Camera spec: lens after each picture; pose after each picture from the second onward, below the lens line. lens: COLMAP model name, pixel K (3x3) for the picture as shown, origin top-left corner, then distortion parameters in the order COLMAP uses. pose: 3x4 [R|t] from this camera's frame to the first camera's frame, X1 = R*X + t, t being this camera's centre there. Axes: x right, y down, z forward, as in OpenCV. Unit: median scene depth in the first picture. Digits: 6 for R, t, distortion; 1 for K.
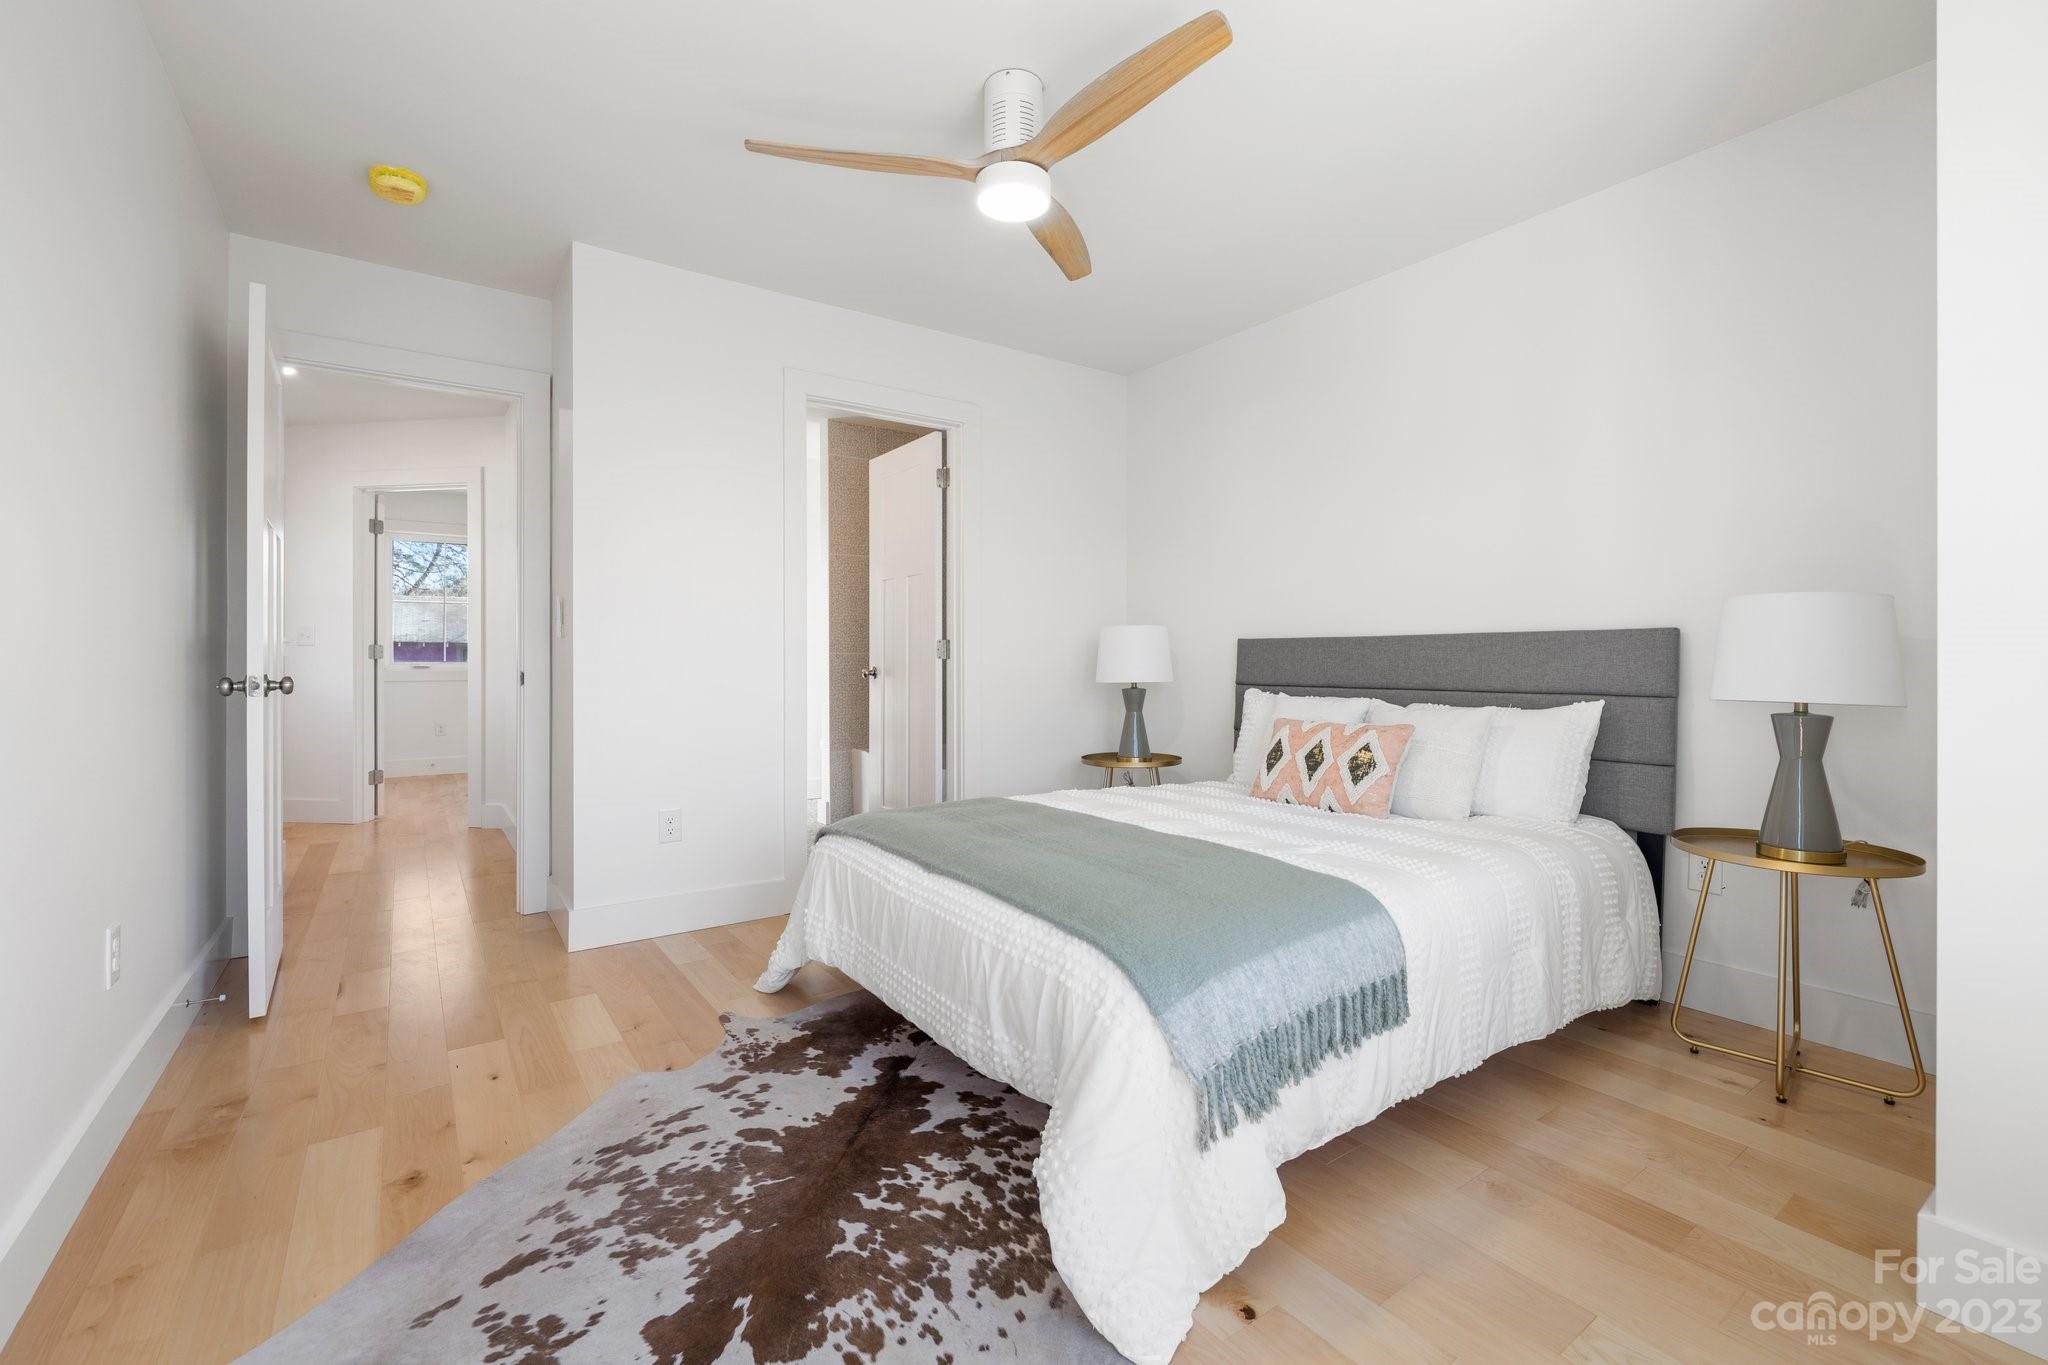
lens RADIAL K [[862.7, 0, 1017.3], [0, 862.7, 661.2], [0, 0, 1]] dist [0.001292, -0.000160]
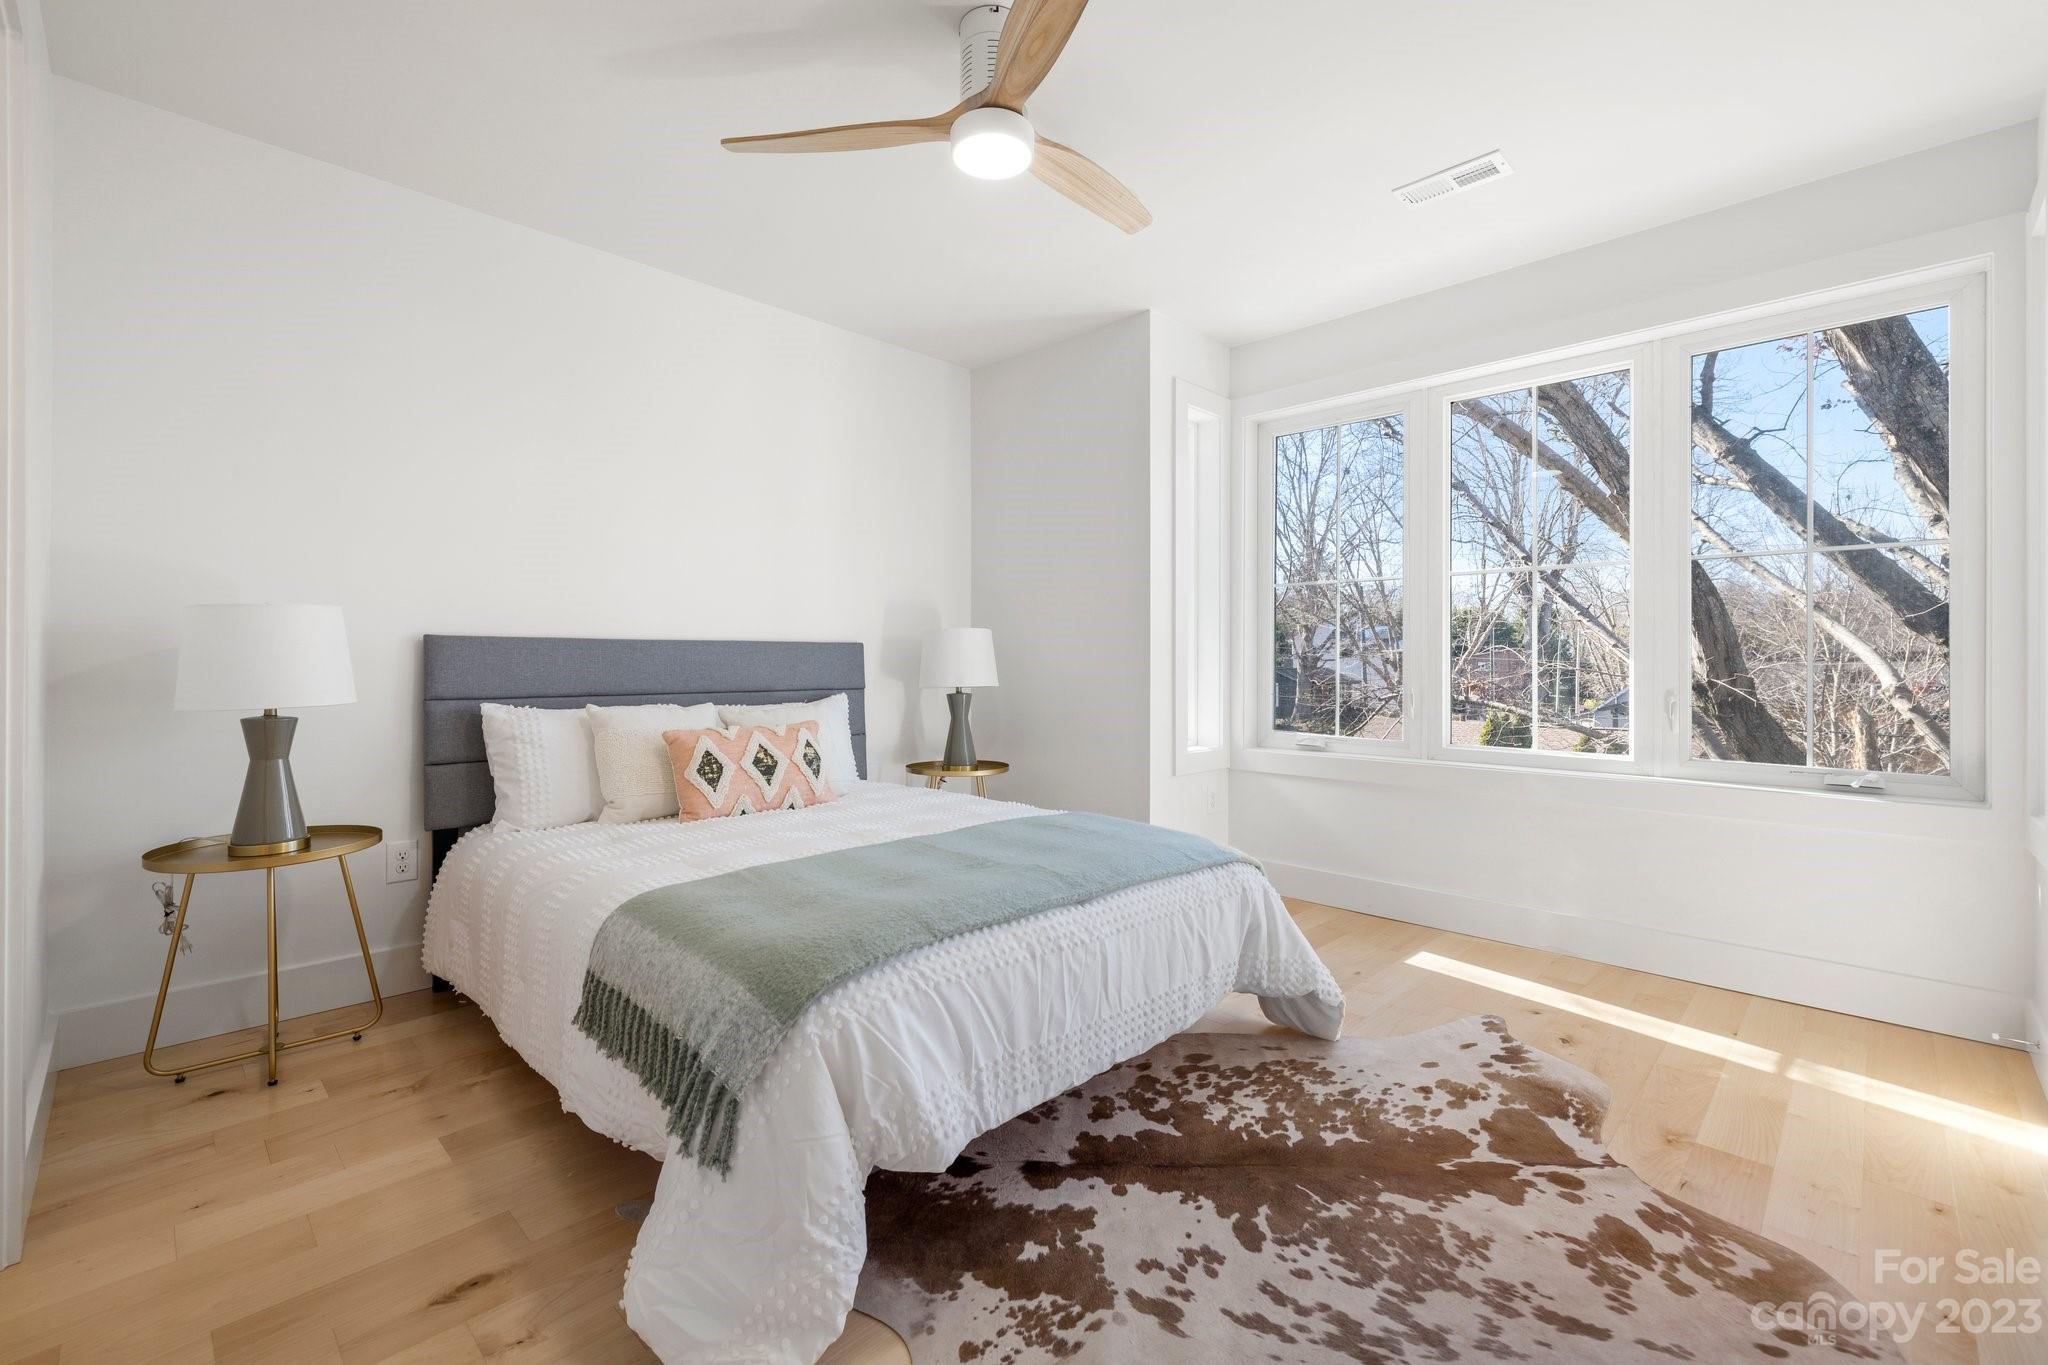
lens RADIAL K [[862.7, 0, 1026.5], [0, 862.7, 675.7], [0, 0, 1]] dist [0.001292, -0.000160]
pose [[-0.173962, -0.016204, 0.984619, -1.179261], [0.002603, 0.999854, 0.016915, -0.008690], [-0.984749, 0.005506, -0.173895, 1.480536]]
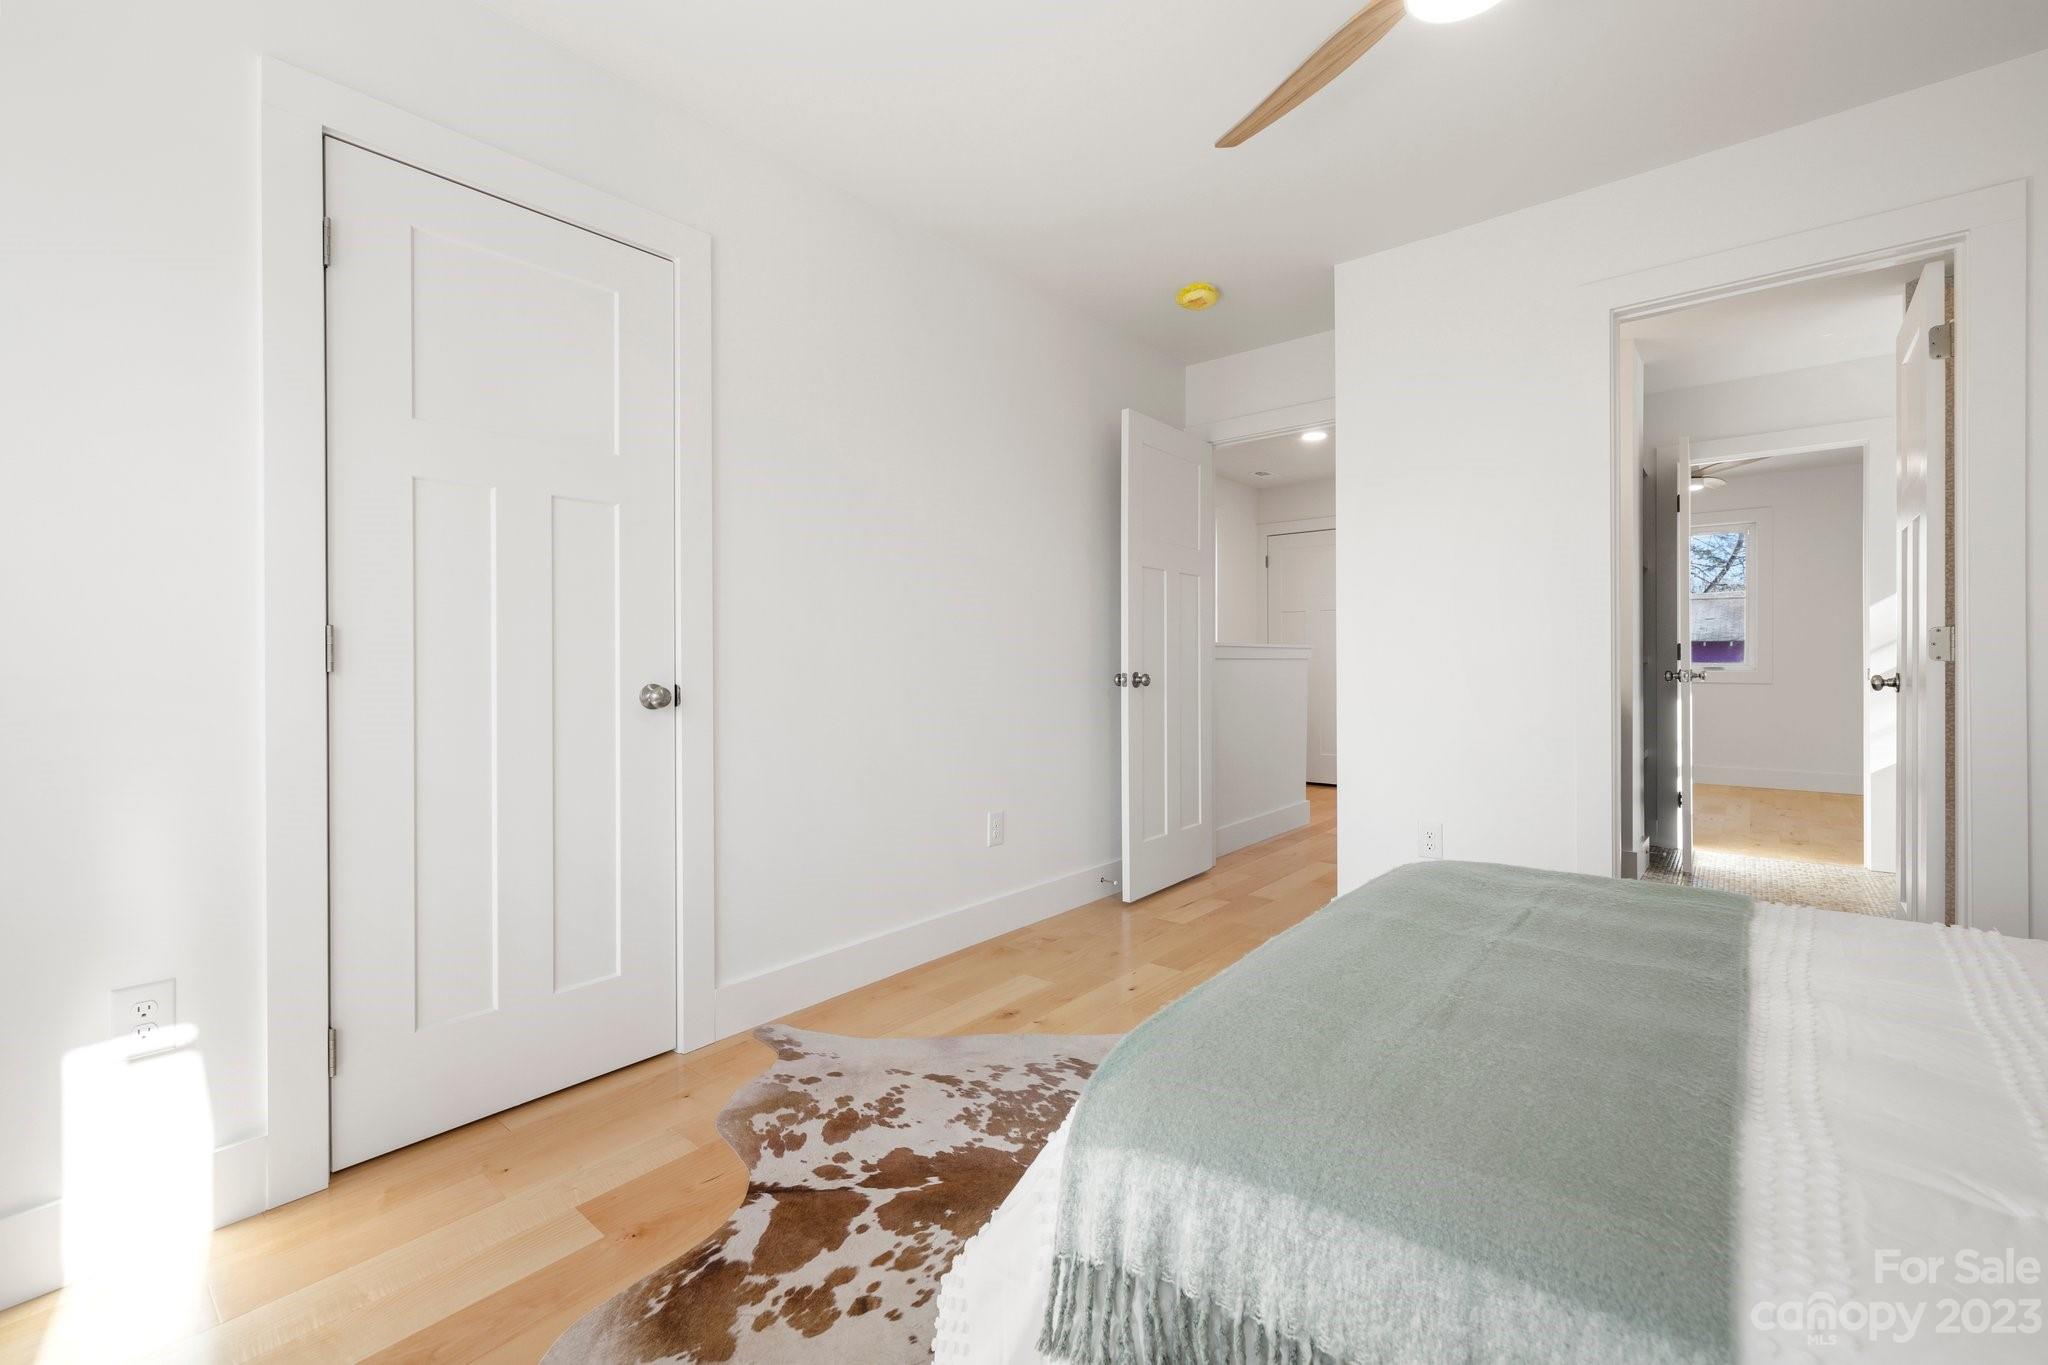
lens RADIAL K [[862.7, 0, 1028.8], [0, 862.7, 668.2], [0, 0, 1]] dist [0.001292, -0.000160]
pose [[0.249064, 0.006131, -0.968468, 0.739142], [0.001780, 0.999975, 0.006788, -0.003438], [0.968485, -0.003414, 0.249047, 0.665843]]
